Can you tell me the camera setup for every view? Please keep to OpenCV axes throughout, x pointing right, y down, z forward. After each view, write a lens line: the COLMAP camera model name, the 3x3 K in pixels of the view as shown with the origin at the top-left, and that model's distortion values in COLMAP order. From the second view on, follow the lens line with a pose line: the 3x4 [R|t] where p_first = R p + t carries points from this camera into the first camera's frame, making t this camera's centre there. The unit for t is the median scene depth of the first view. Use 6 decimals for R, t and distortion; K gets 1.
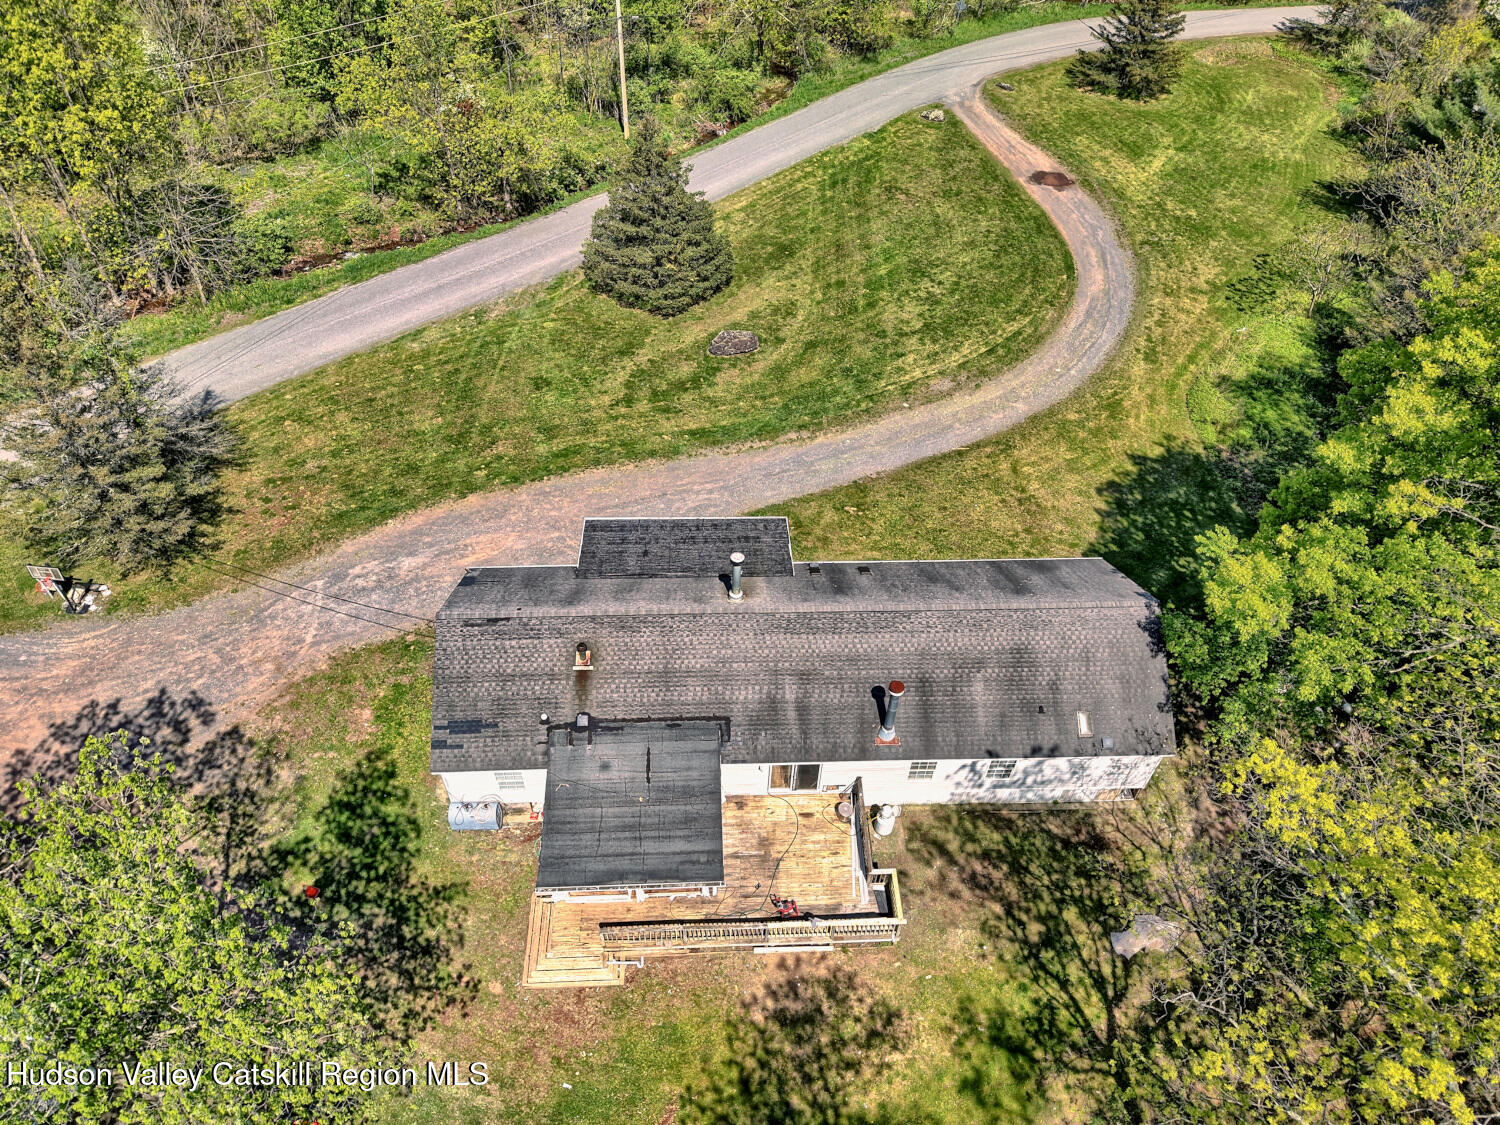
lens RADIAL K [[1010.6, 0, 752.5], [0, 1010.6, 566.3], [0, 0, 1]] dist [0.022698, -0.023764]
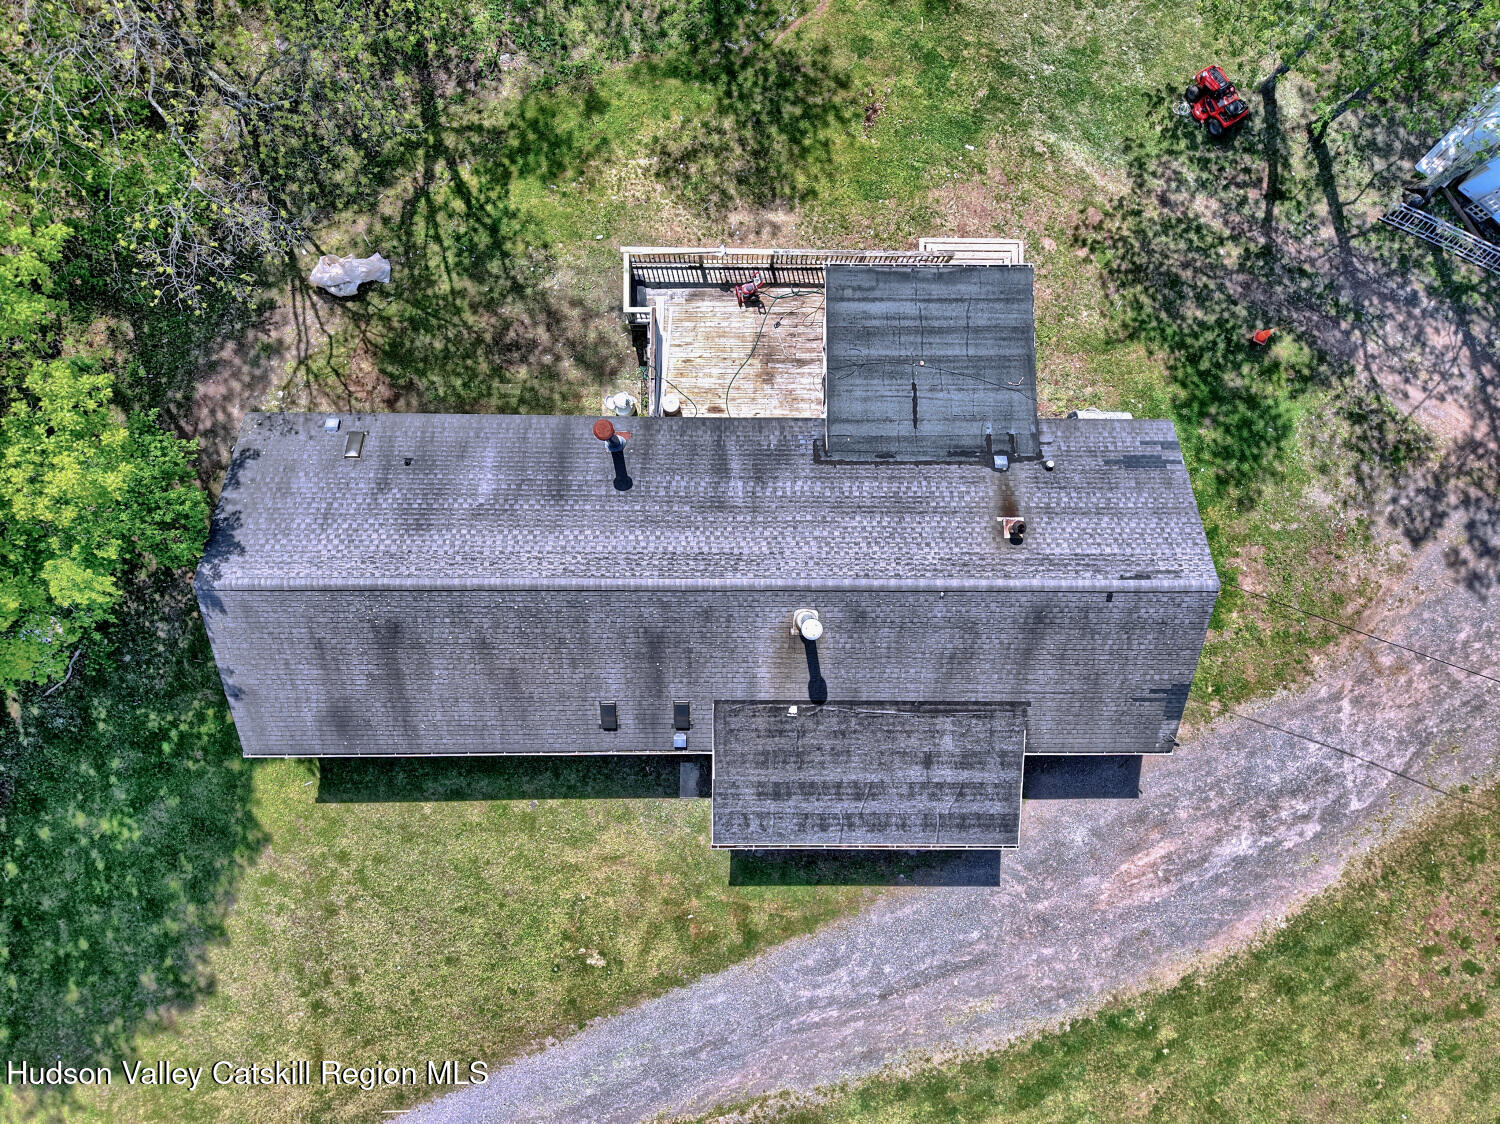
lens RADIAL K [[1003.7, 0, 750.0], [0, 1003.7, 562.0], [0, 0, 1]] dist [0.025169, -0.023238]
pose [[-0.997428, -0.049111, -0.052207, 0.045611], [0.000771, -0.735679, 0.677330, -0.306217], [-0.071672, 0.675548, 0.733824, 0.340248]]
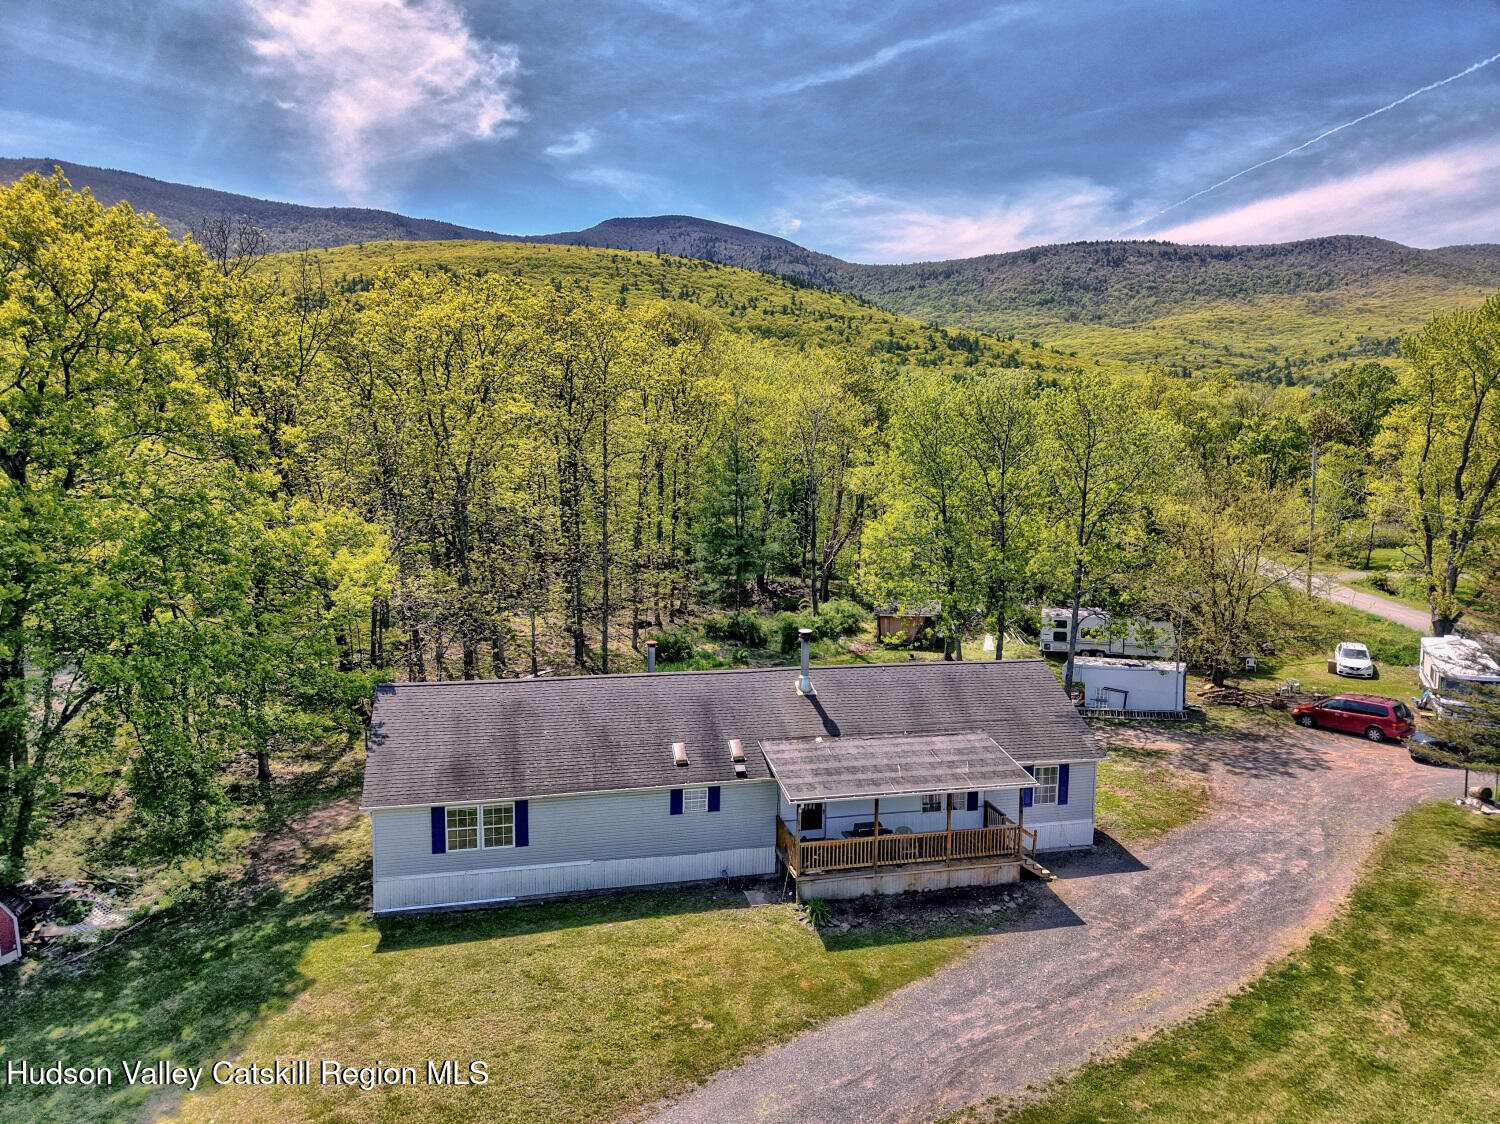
lens RADIAL K [[1003.7, 0, 750.0], [0, 1003.7, 562.0], [0, 0, 1]] dist [0.025169, -0.023238]
pose [[-0.978597, -0.017591, -0.205033, 0.186062], [-0.174177, 0.601404, 0.779728, -0.620602], [0.109592, 0.798752, -0.591596, 1.113504]]
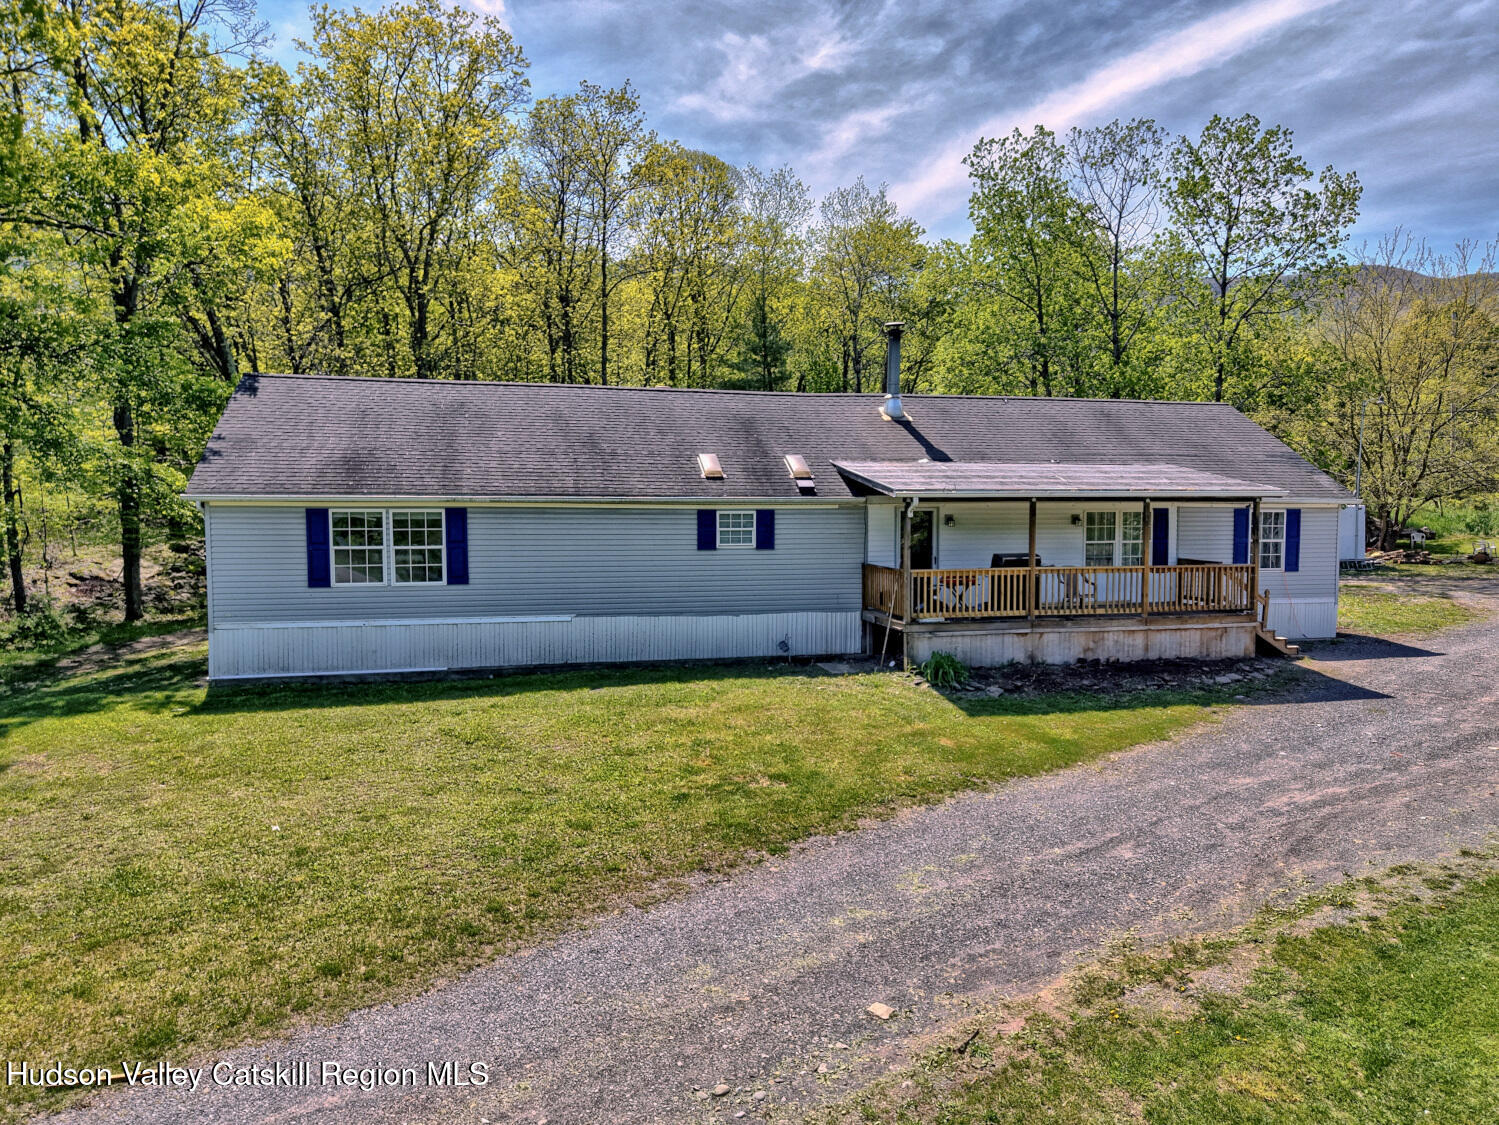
lens RADIAL K [[1009.9, 0, 752.0], [0, 1009.9, 566.2], [0, 0, 1]] dist [0.022698, -0.023764]
pose [[-0.980698, -0.015742, -0.194891, 0.157479], [-0.160369, 0.634993, 0.755689, -0.306033], [0.111859, 0.772358, -0.625261, 1.118886]]
